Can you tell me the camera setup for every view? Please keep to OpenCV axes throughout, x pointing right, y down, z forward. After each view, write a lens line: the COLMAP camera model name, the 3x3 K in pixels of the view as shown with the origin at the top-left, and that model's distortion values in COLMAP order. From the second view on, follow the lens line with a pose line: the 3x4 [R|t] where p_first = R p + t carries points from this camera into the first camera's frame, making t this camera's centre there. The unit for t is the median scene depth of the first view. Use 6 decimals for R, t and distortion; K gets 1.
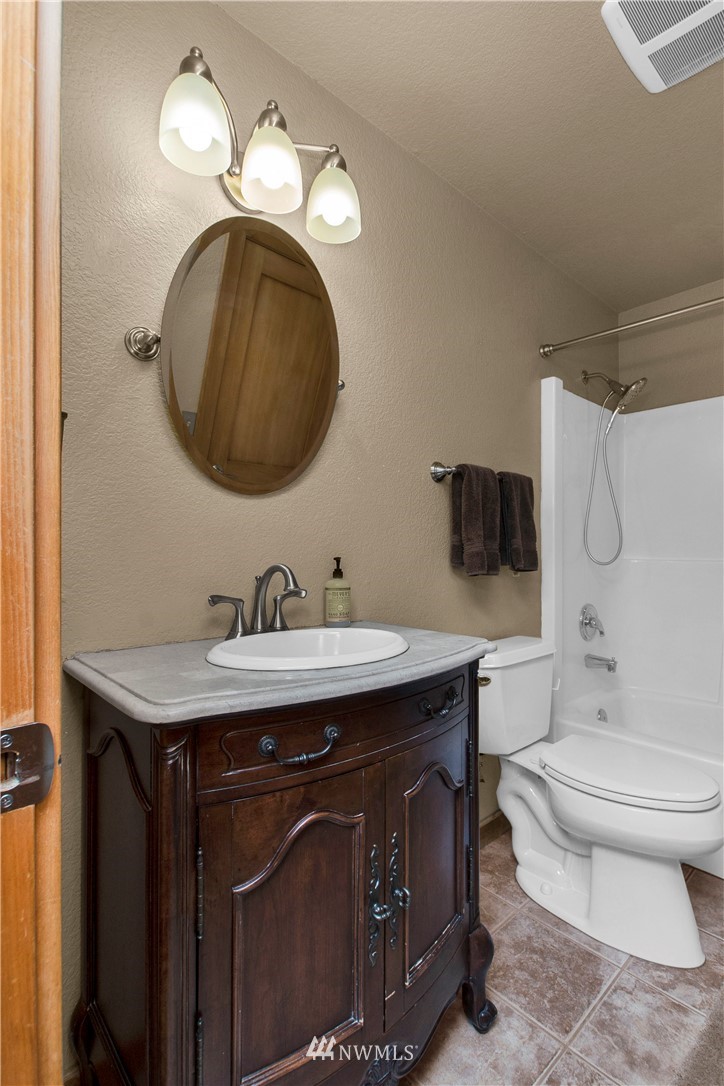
lens RADIAL K [[514.3, 0, 362.0], [0, 514.3, 543.0], [0, 0, 1]] dist [-0.007215, -0.000918]
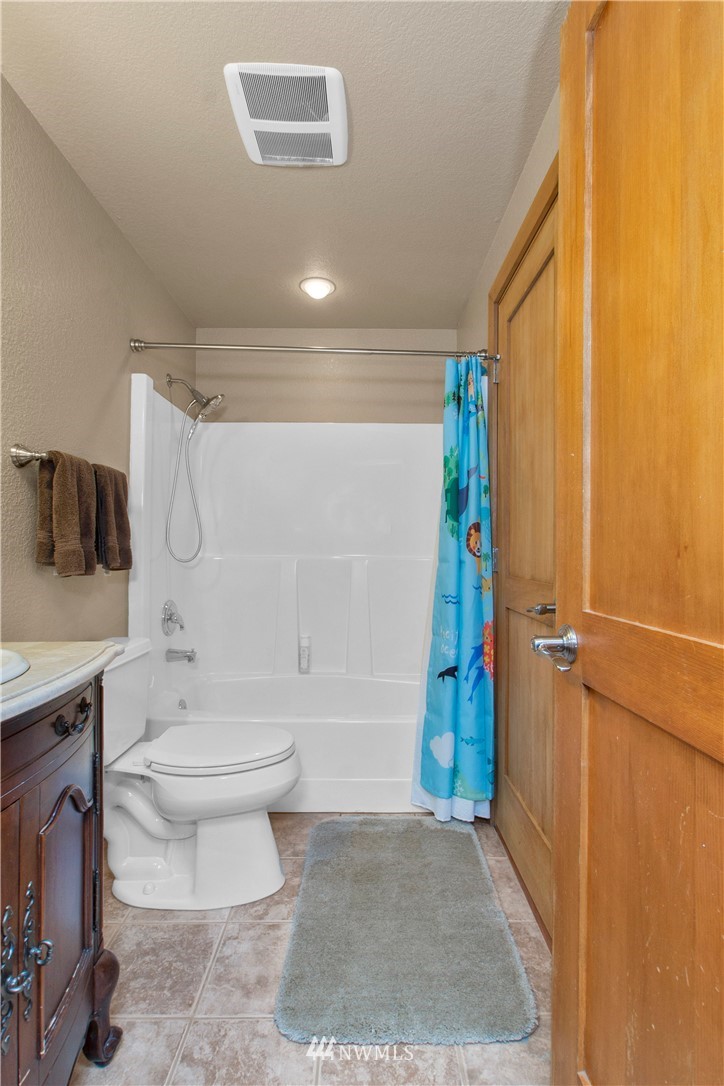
lens RADIAL K [[515.0, 0, 377.7], [0, 515.0, 532.4], [0, 0, 1]] dist [-0.011416, -0.000503]
pose [[0.660120, 0.018849, 0.750923, -0.115963], [-0.006314, 0.999789, -0.019546, 0.000639], [-0.751133, 0.008162, 0.660100, 0.006017]]
